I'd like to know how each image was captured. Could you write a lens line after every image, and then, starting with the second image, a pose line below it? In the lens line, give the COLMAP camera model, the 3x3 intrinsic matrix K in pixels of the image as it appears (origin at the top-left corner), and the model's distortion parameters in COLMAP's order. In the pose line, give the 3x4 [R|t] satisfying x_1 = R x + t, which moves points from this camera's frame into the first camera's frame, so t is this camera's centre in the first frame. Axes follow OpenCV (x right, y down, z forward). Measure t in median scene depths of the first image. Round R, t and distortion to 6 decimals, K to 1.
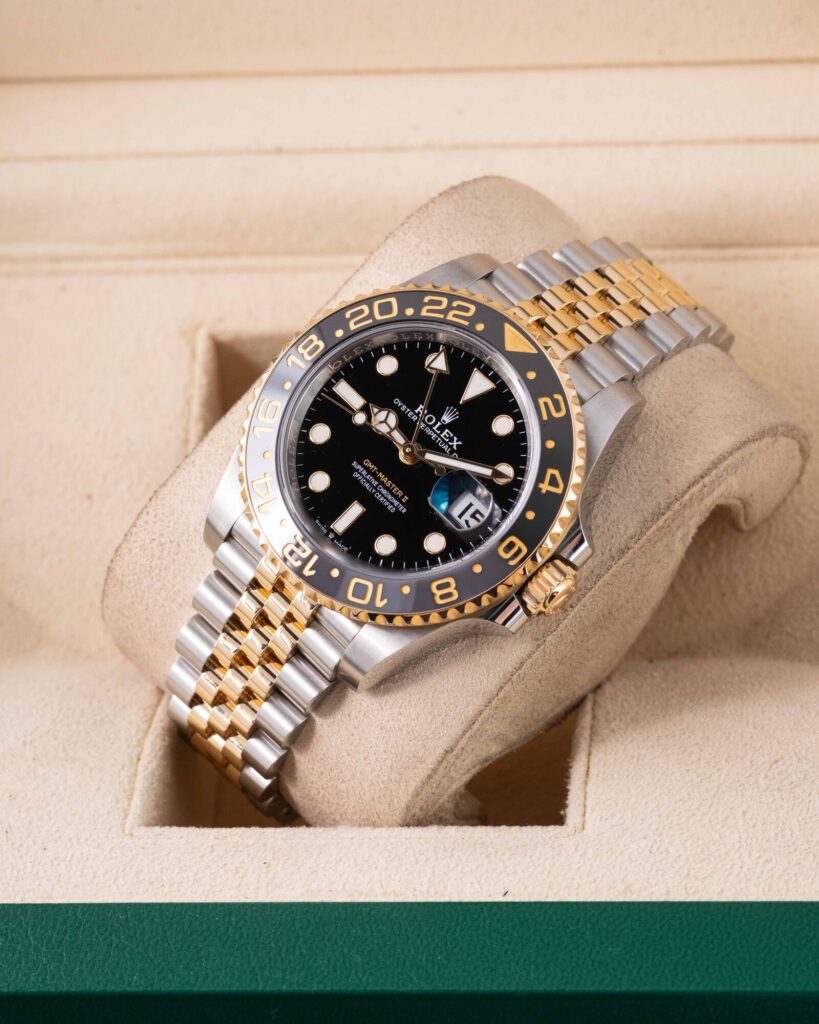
lens RADIAL K [[4513.8, 0, 409.5], [0, 4513.8, 512.0], [0, 0, 1]] dist [0.291565, -0.380805]
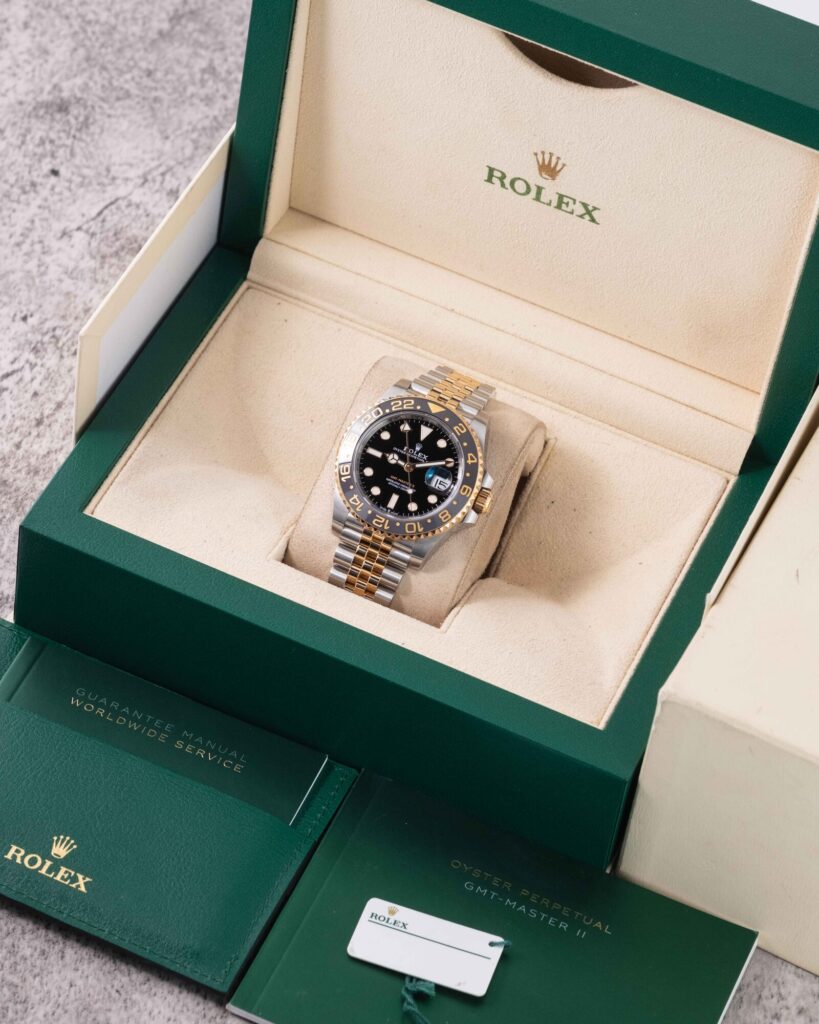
lens RADIAL K [[4378.4, 0, 409.5], [0, 4378.4, 512.0], [0, 0, 1]] dist [0.342695, -2.102960]
pose [[0.918171, 0.390523, -0.066739, 0.148940], [-0.390241, 0.920542, 0.017757, -0.020995], [0.068370, 0.009740, 0.997612, -1.274671]]
